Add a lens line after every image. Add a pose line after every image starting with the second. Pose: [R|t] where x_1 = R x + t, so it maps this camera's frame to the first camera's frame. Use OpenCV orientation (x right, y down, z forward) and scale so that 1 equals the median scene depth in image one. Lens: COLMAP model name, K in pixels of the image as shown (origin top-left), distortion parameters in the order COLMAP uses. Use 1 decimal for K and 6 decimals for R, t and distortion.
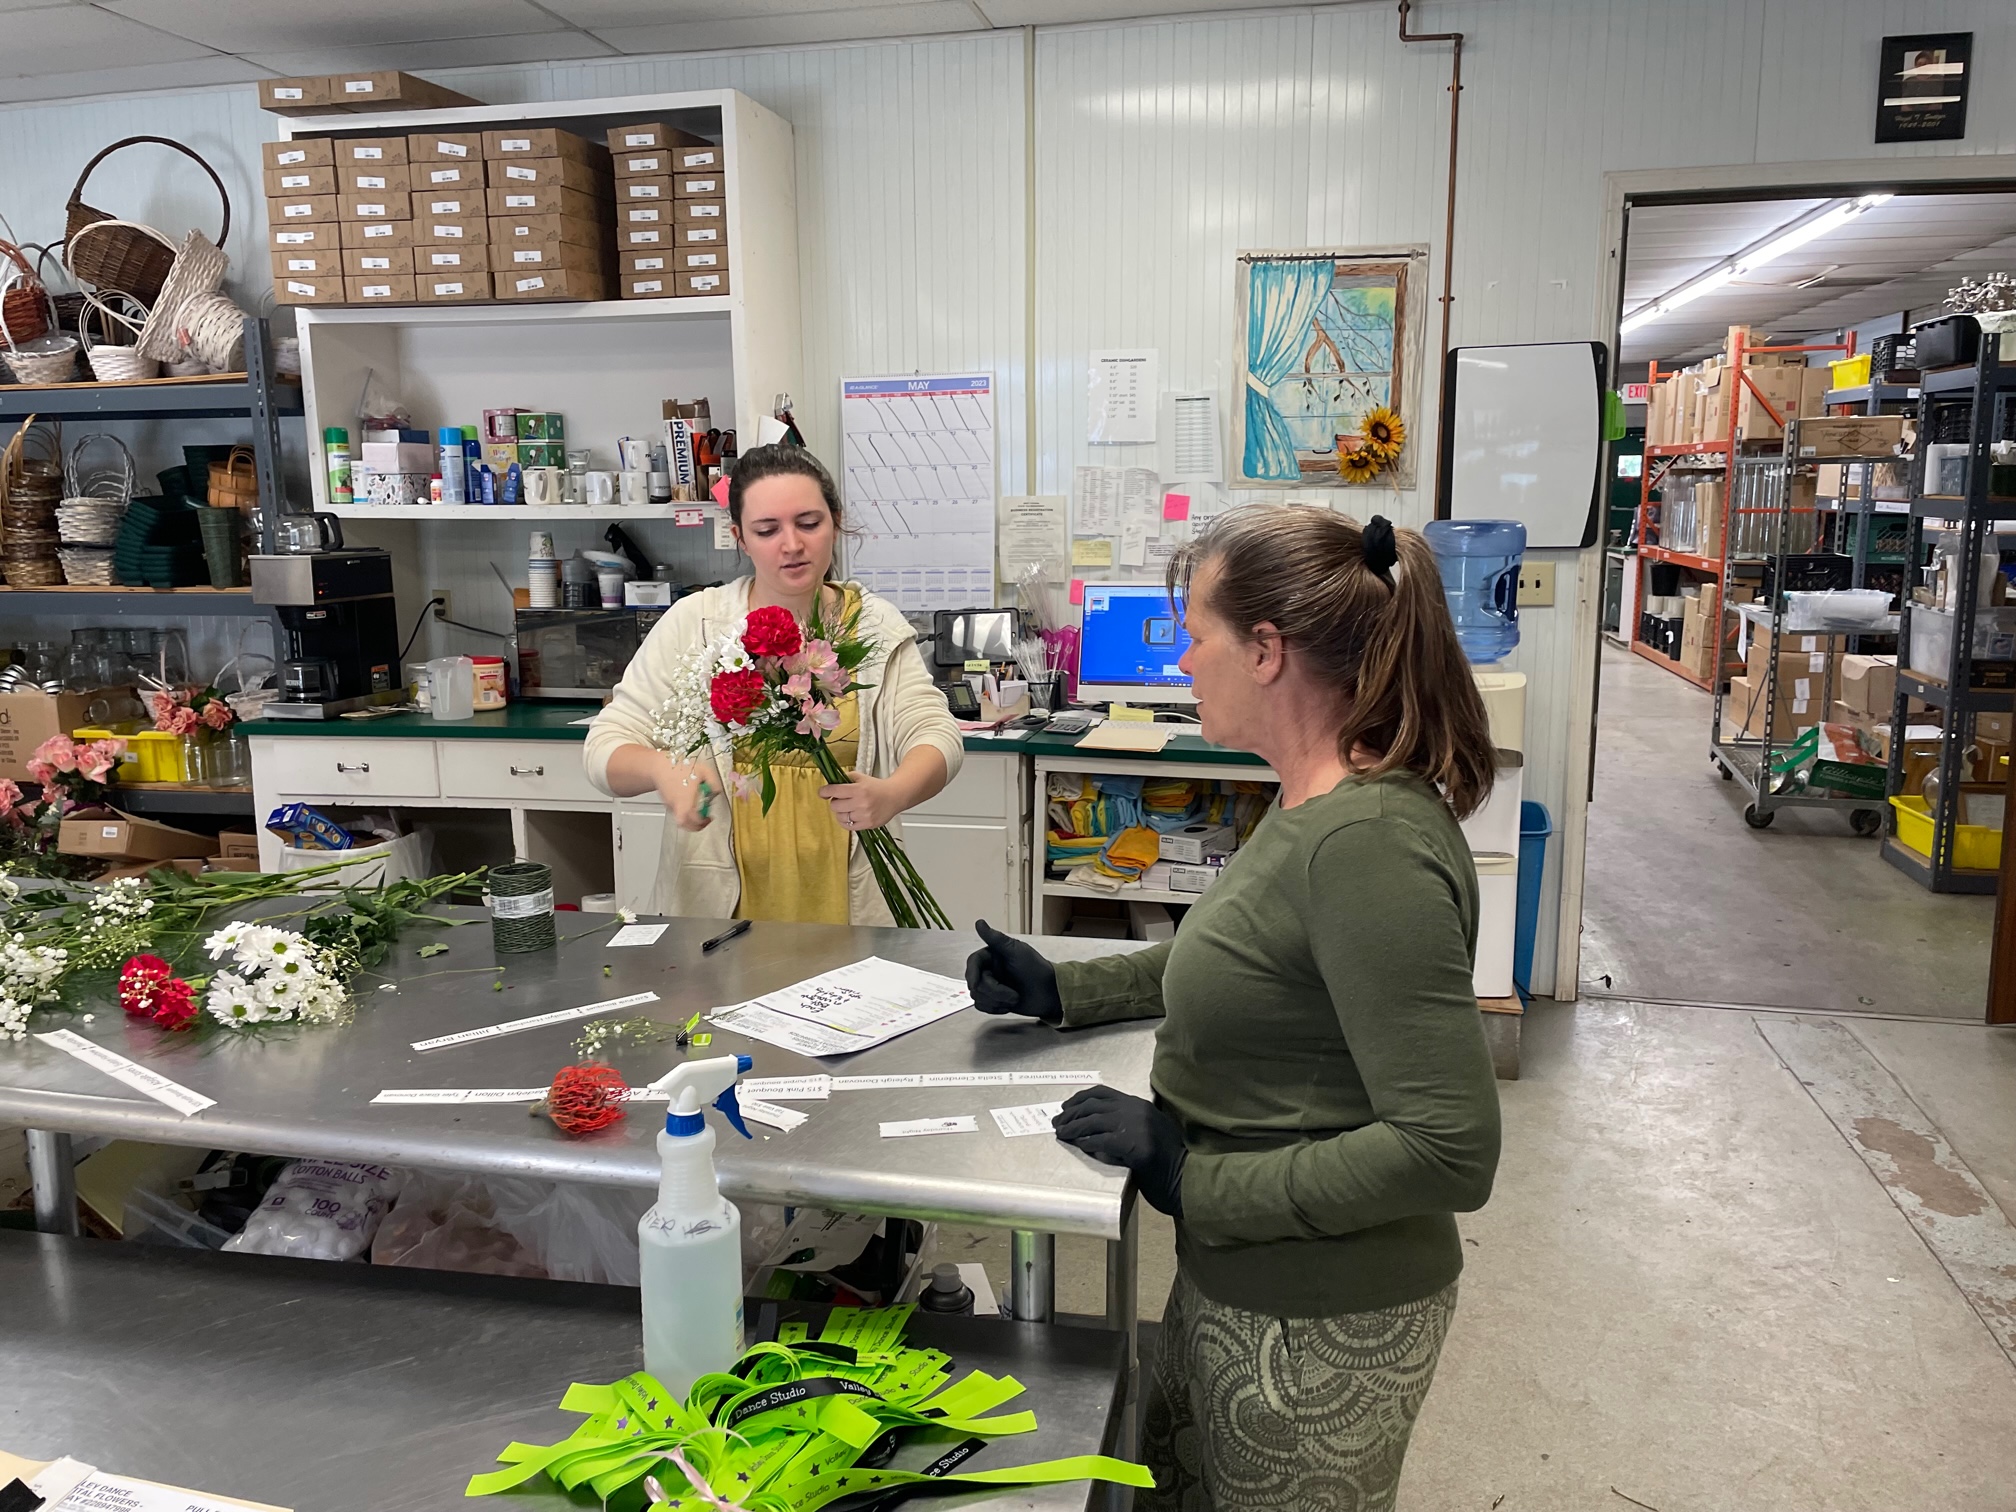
lens RADIAL K [[1516.5, 0, 998.9], [0, 1516.5, 758.3], [0, 0, 1]] dist [0.008518, -0.021427]
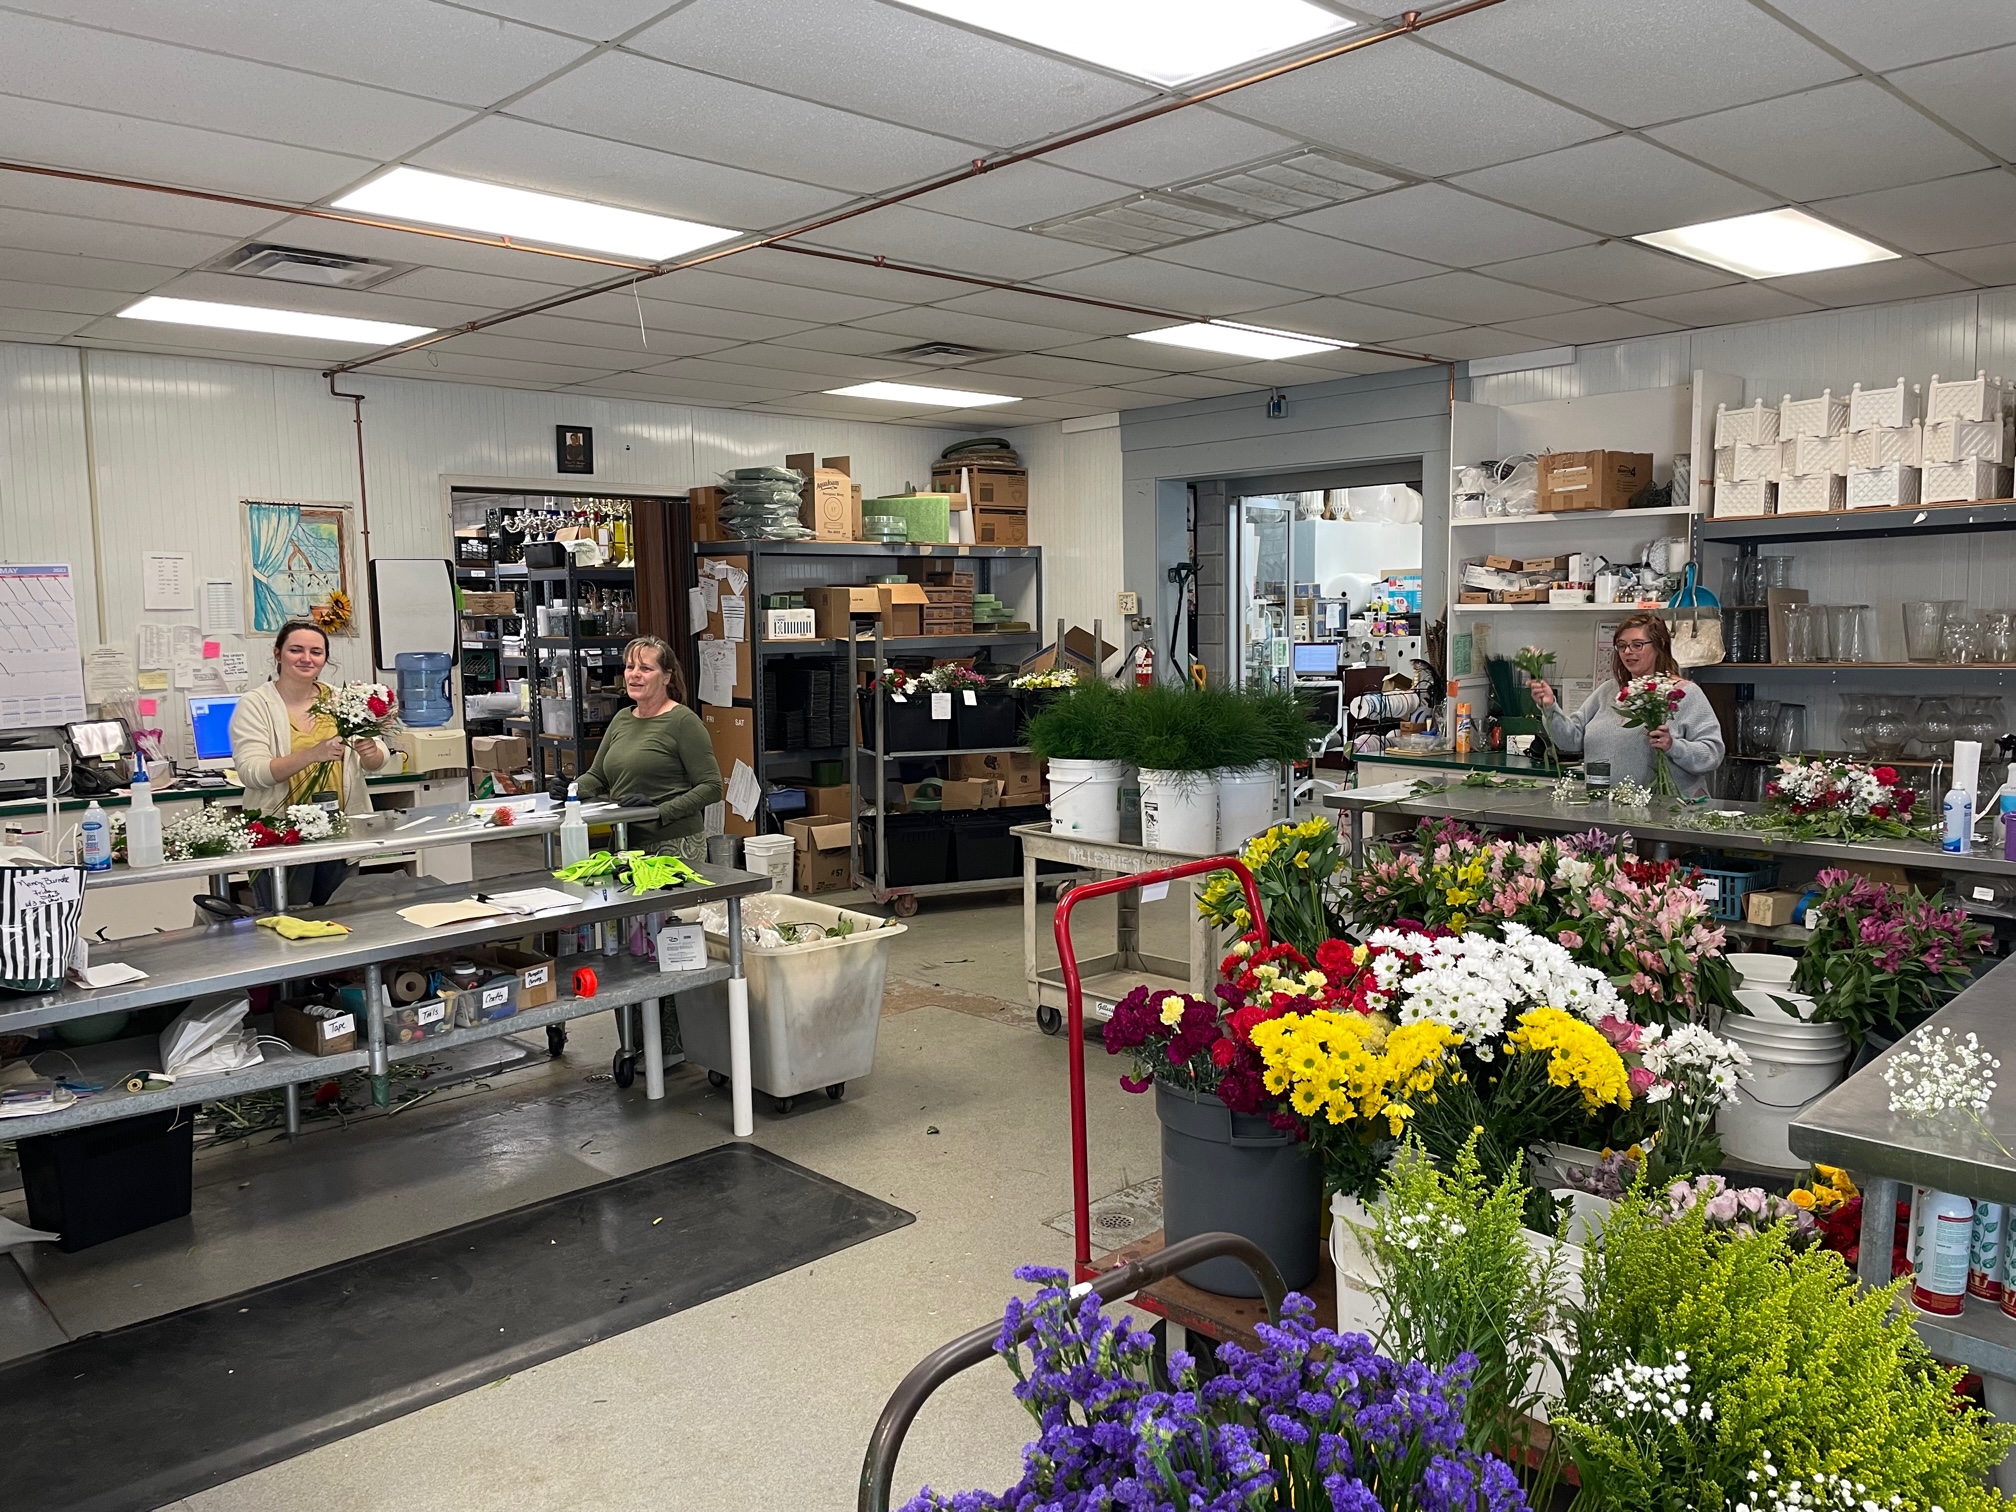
lens RADIAL K [[1516.5, 0, 1006.6], [0, 1516.5, 759.2], [0, 0, 1]] dist [0.008518, -0.021427]
pose [[0.552893, -0.082021, 0.829205, -0.775974], [0.159412, 0.987174, -0.008645, 0.097866], [-0.817861, 0.136966, 0.558877, -0.576649]]
